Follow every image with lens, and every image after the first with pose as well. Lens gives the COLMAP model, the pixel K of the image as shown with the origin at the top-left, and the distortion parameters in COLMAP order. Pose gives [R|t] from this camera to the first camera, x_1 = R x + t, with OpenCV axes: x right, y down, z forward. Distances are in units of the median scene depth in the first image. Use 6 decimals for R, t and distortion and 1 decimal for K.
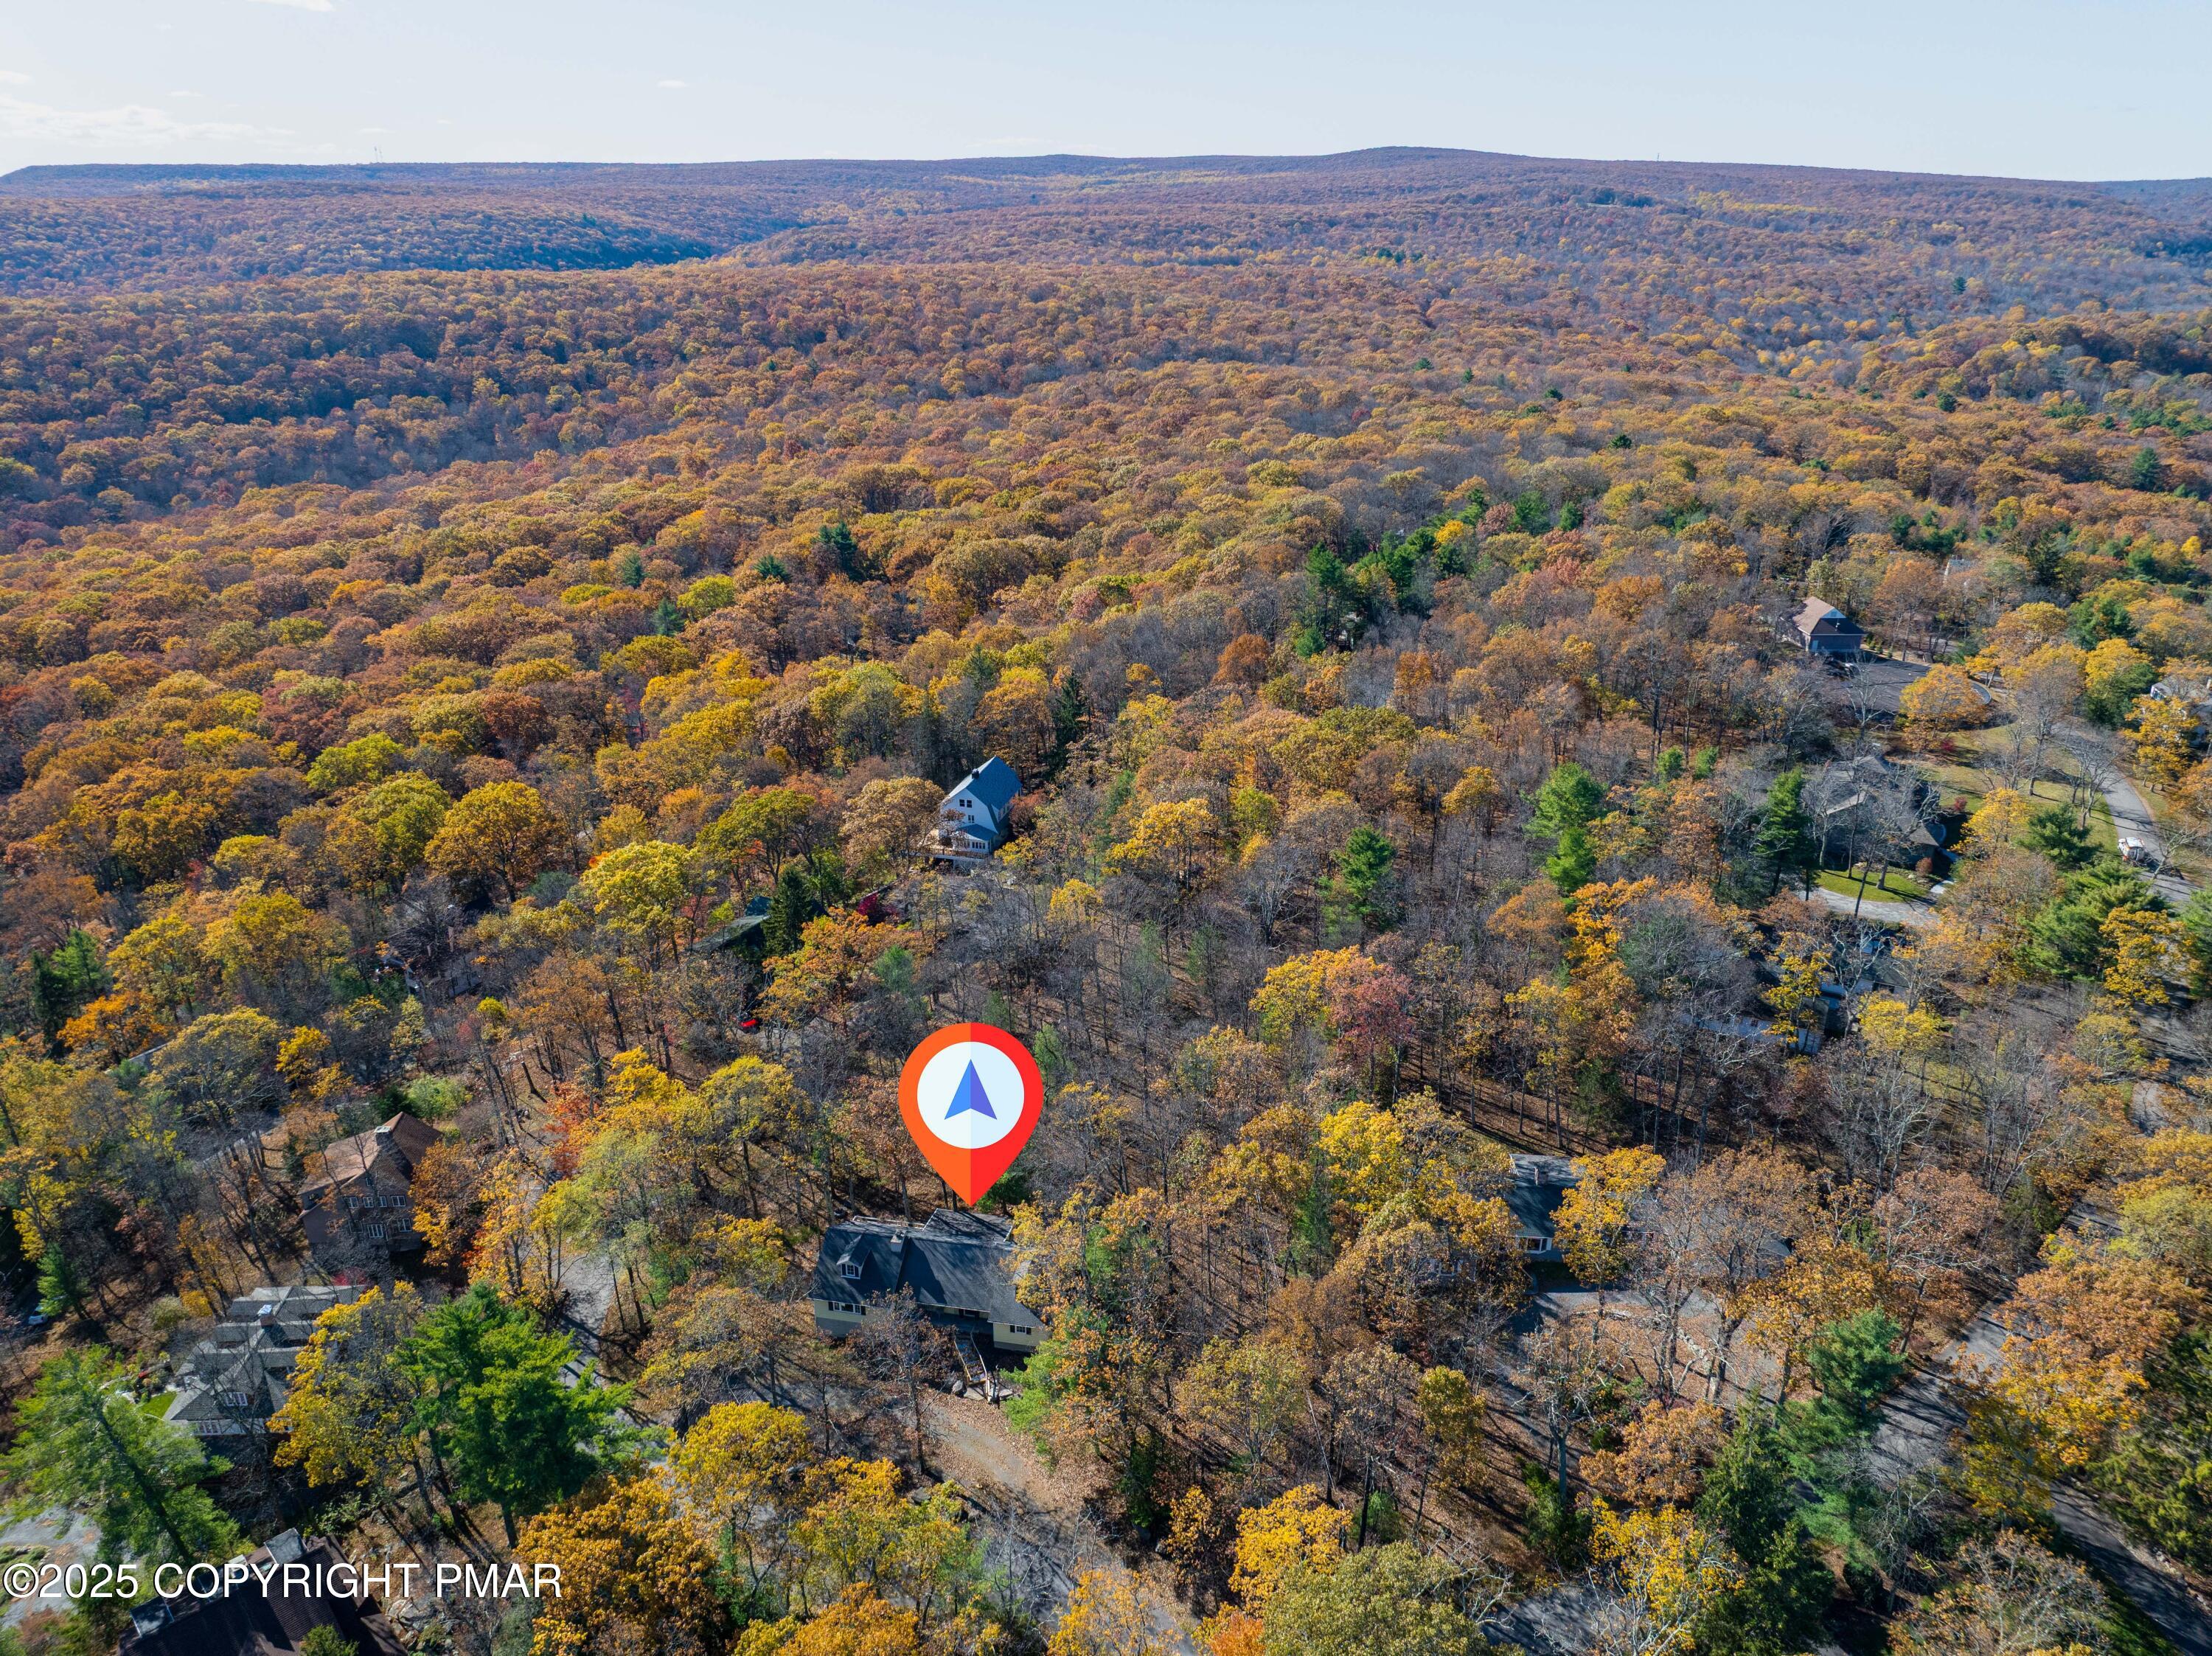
lens RADIAL K [[1615.3, 0, 1104.1], [0, 1615.3, 837.6], [0, 0, 1]] dist [0.060613, -0.243100]
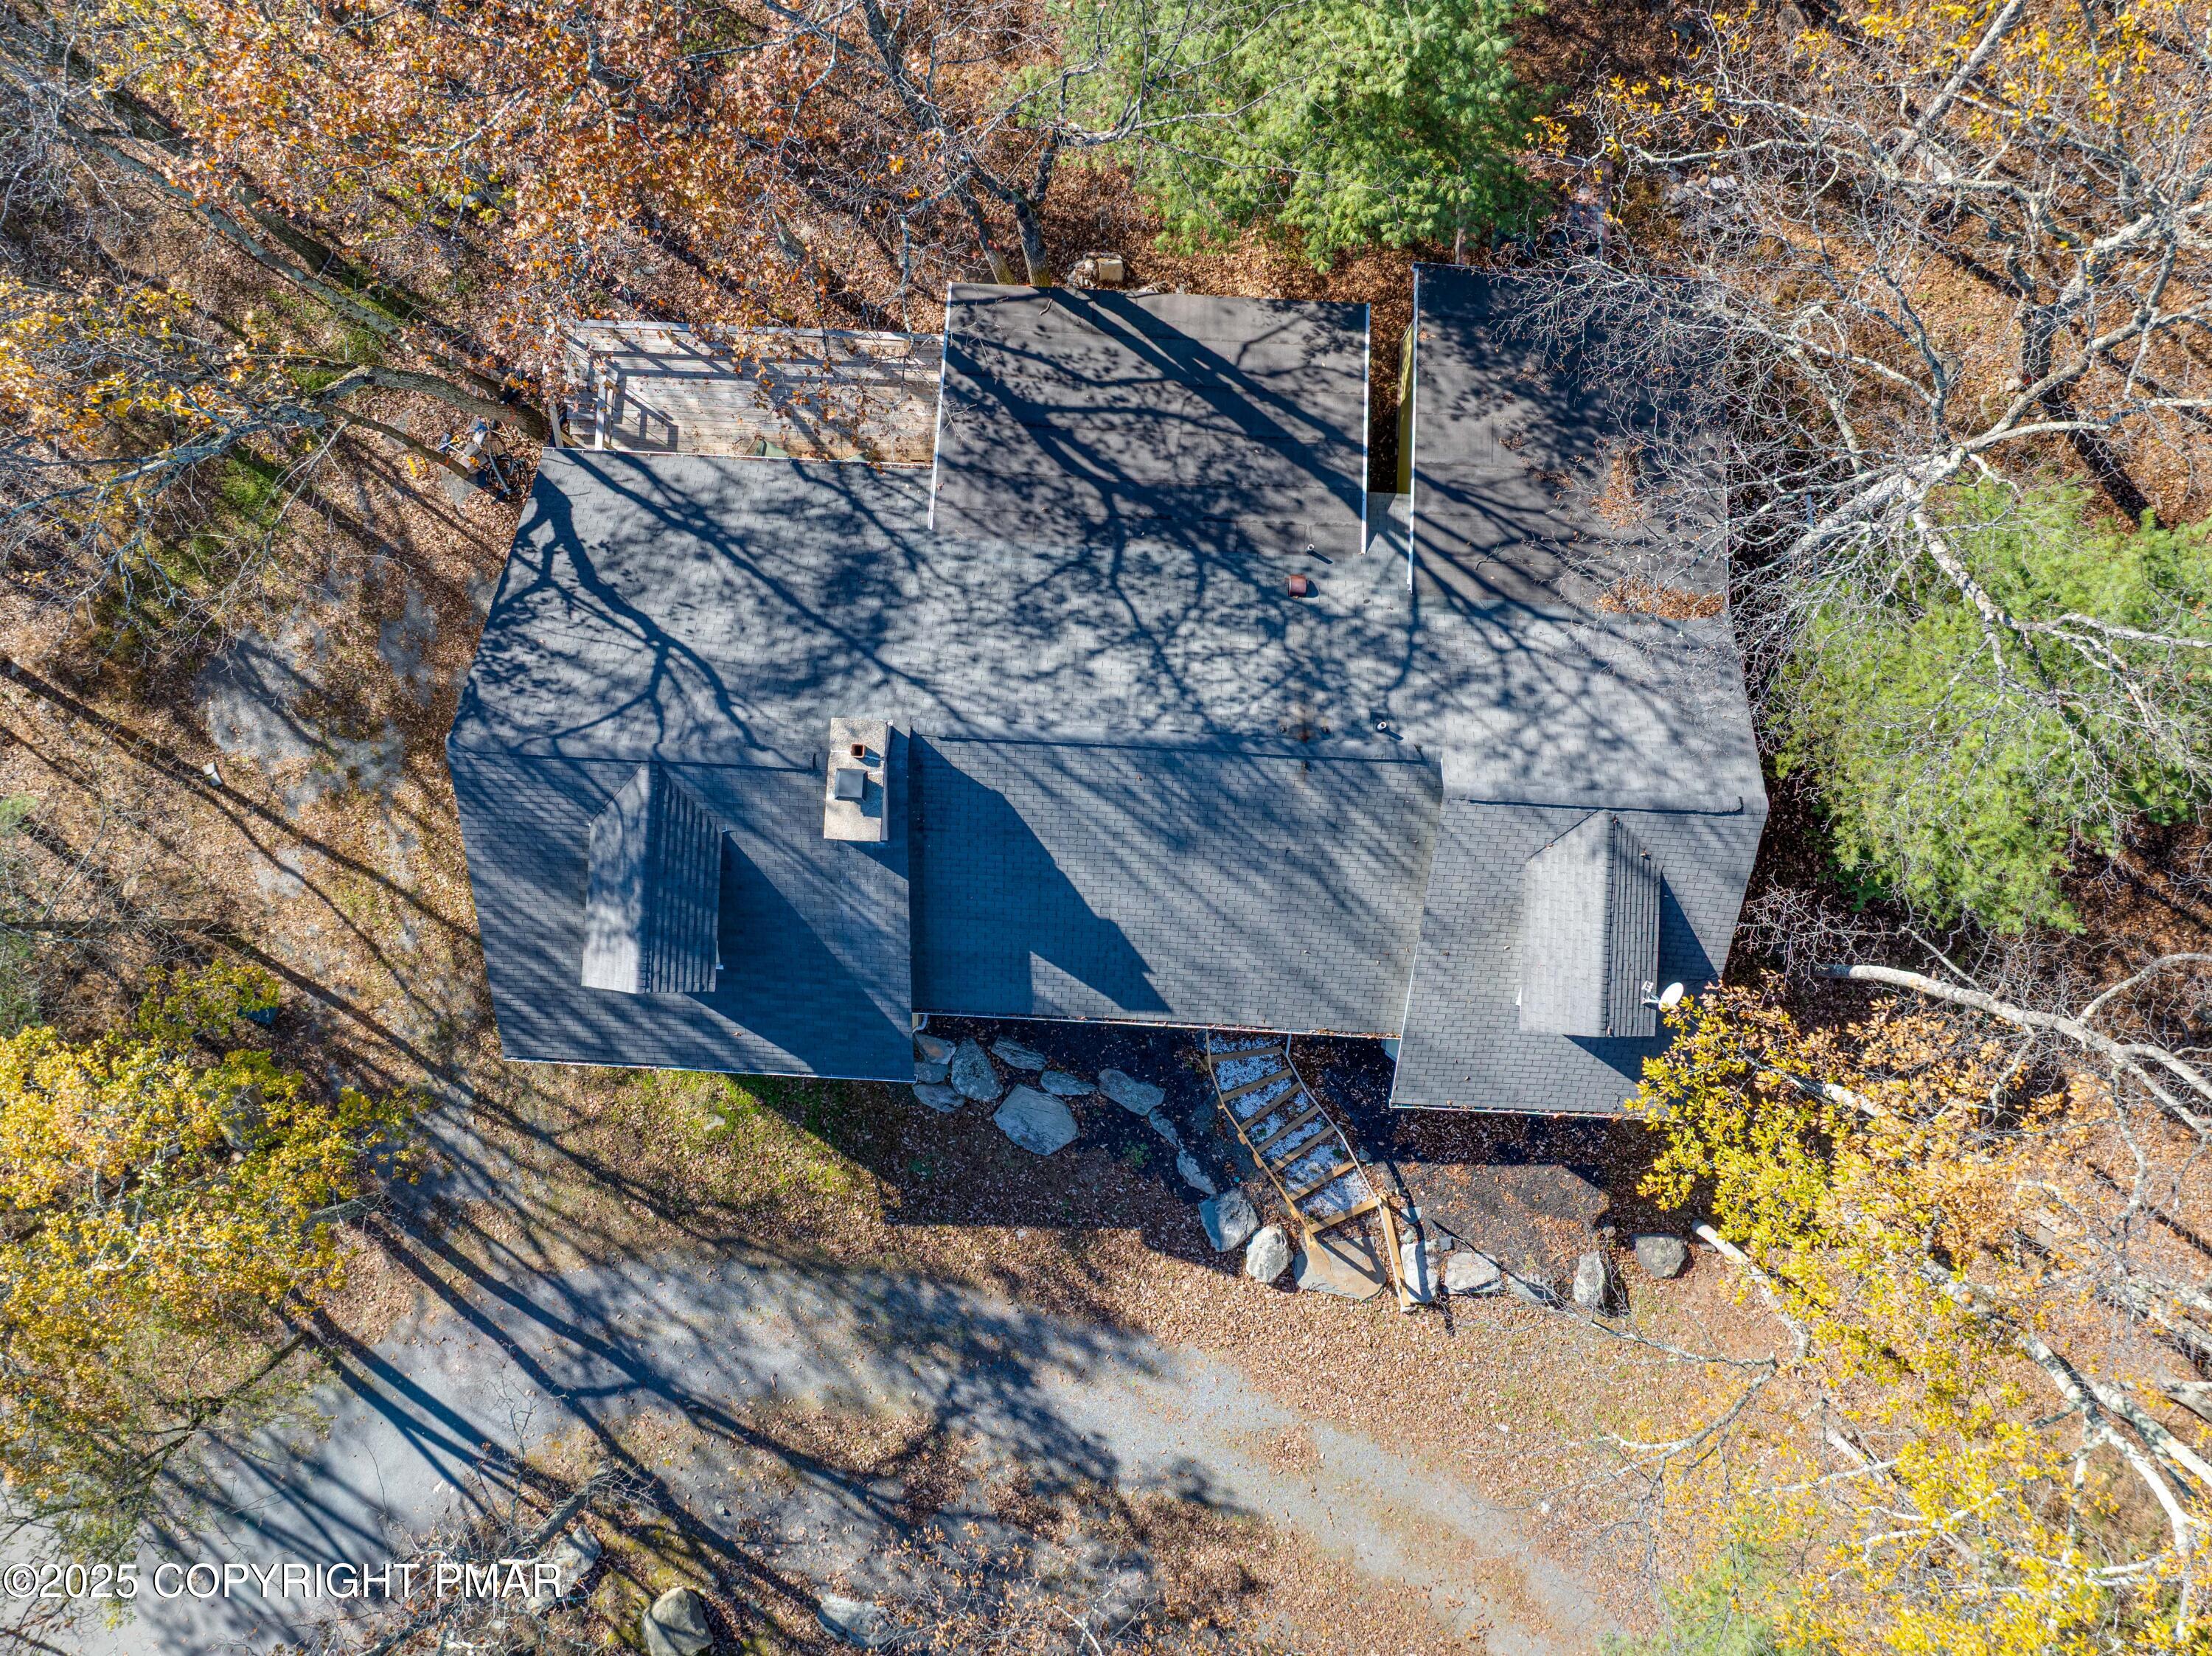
lens RADIAL K [[1595.8, 0, 1106.0], [0, 1595.8, 828.0], [0, 0, 1]] dist [-0.015655, 0.006581]
pose [[0.989455, -0.143713, -0.018010, -0.095236], [0.072683, 0.385127, 0.919997, 0.084630], [-0.125280, -0.911605, 0.391511, 0.912472]]
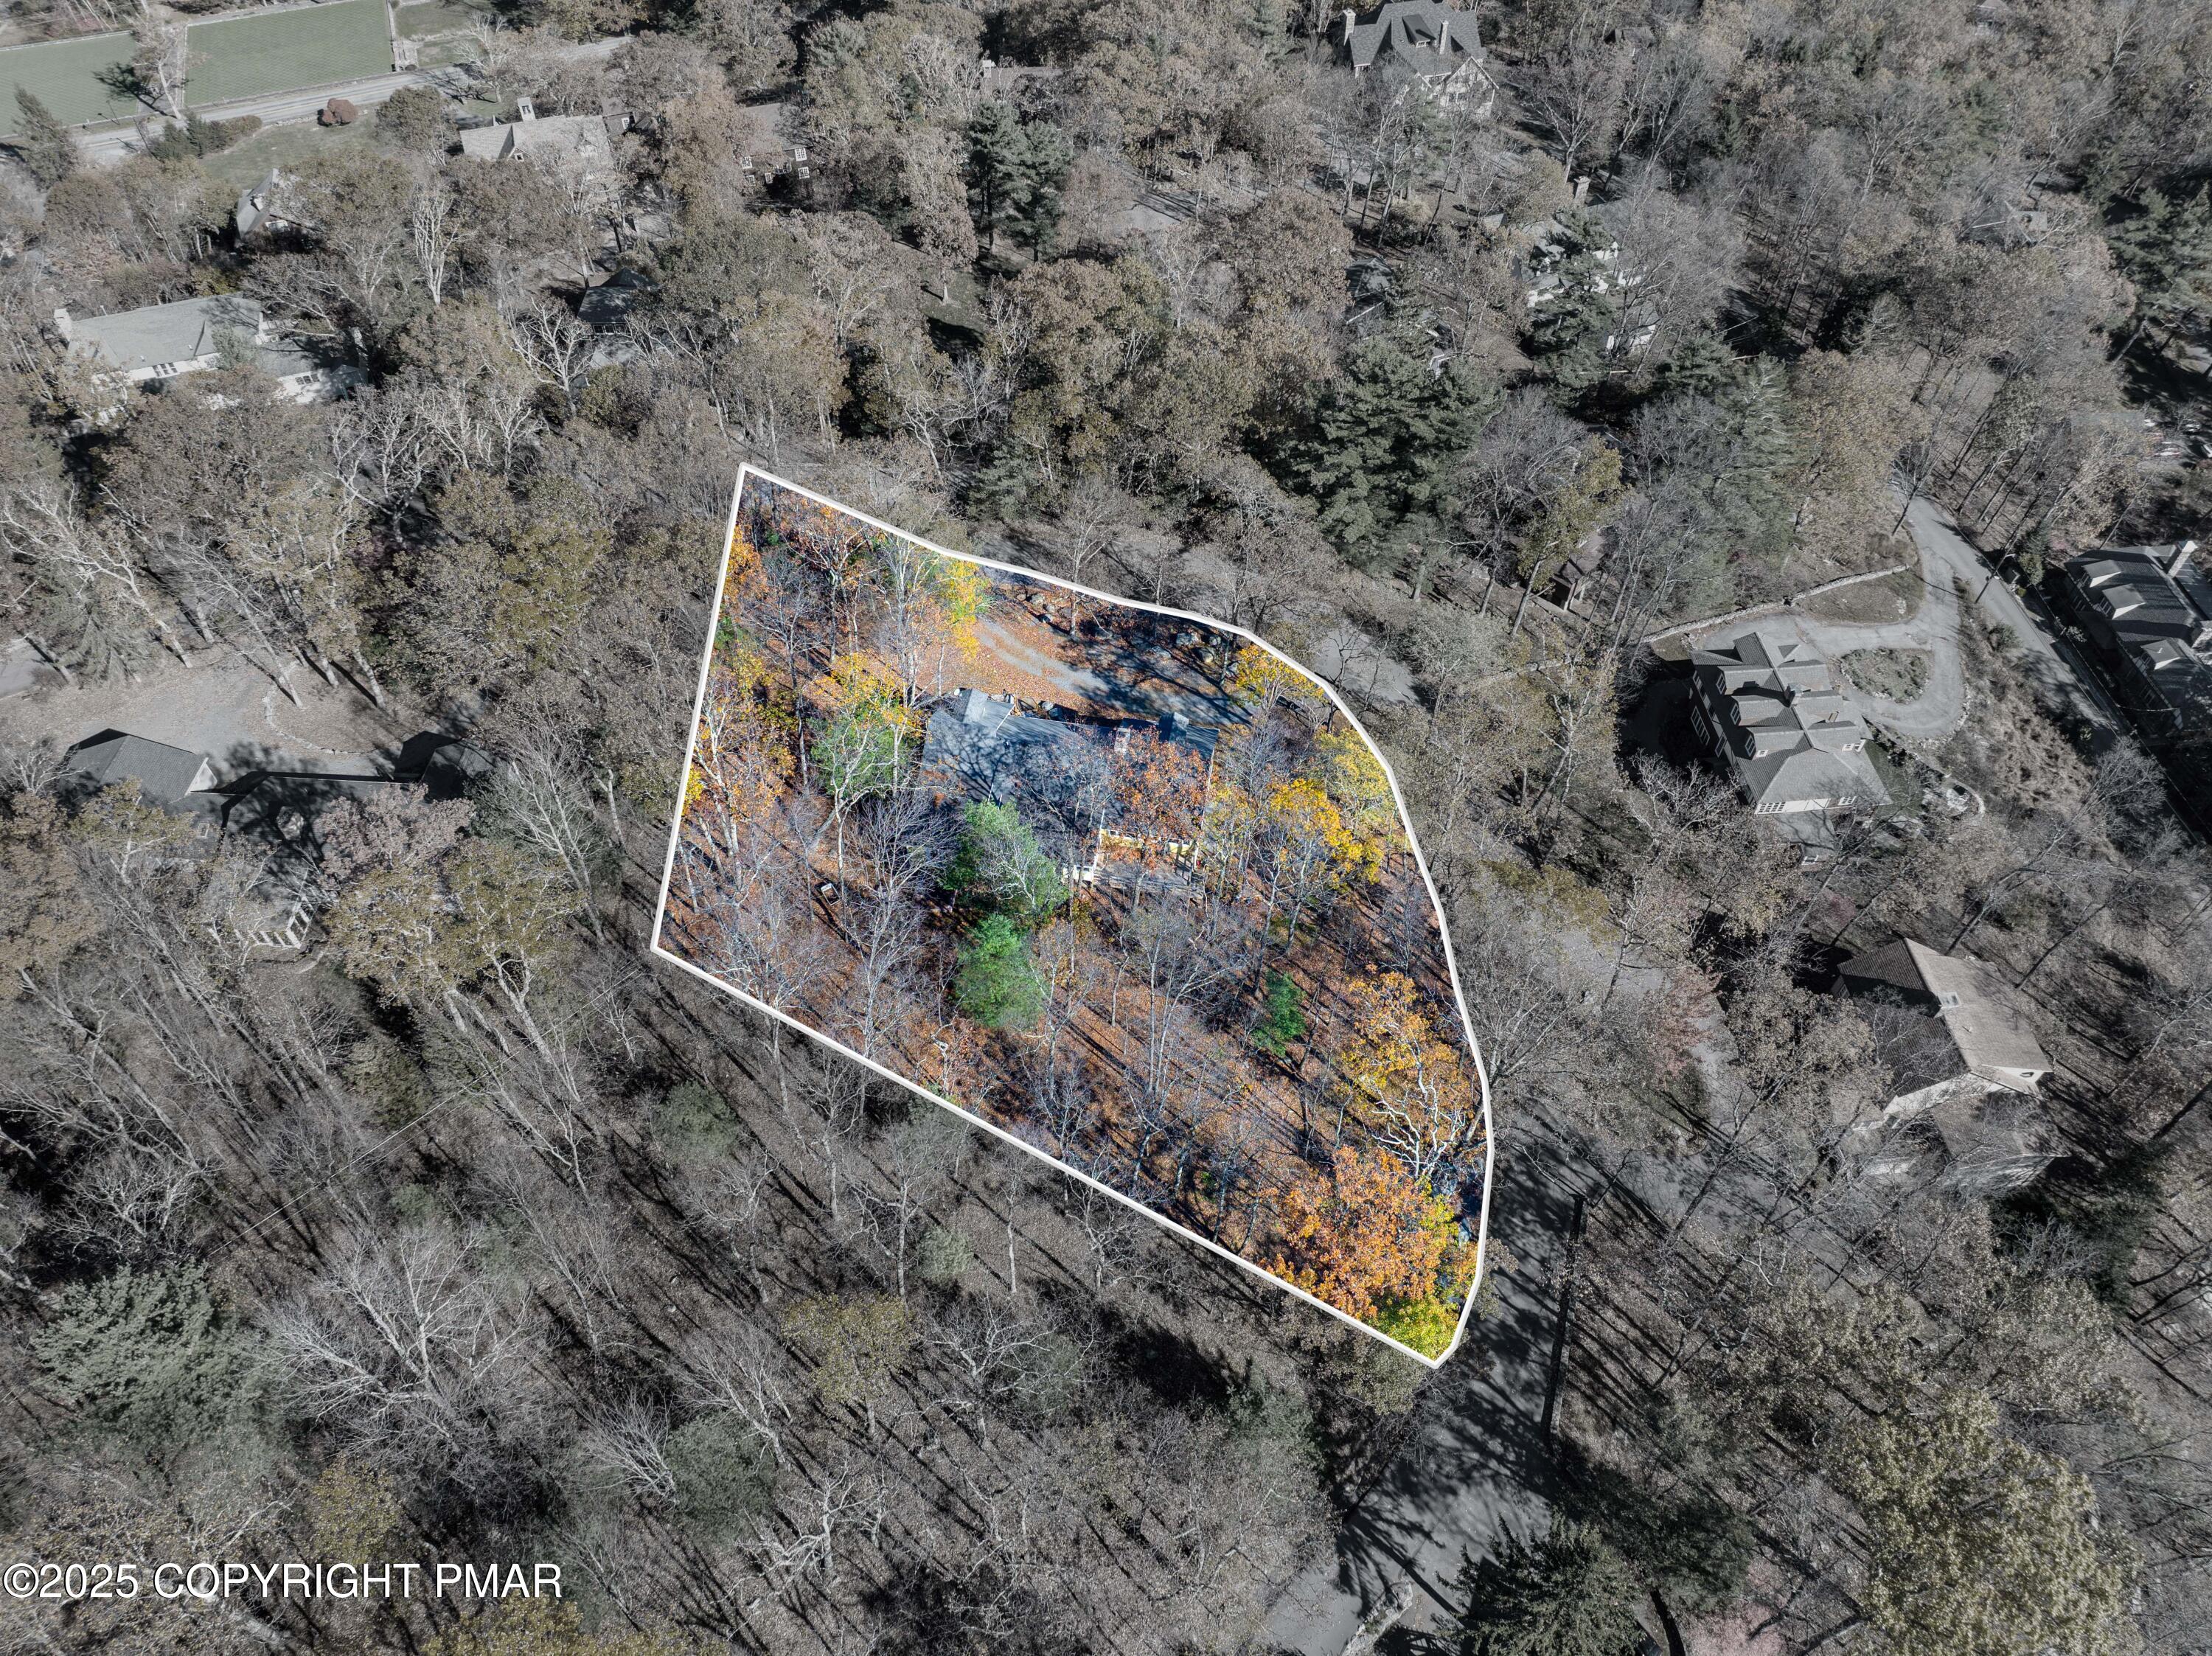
lens RADIAL K [[1595.8, 0, 1106.0], [0, 1595.8, 828.0], [0, 0, 1]] dist [-0.015655, 0.006581]
pose [[-0.999172, 0.010385, -0.039341, -0.082343], [-0.034458, 0.298207, 0.953879, -0.520853], [0.021637, 0.954445, -0.297602, 1.279890]]
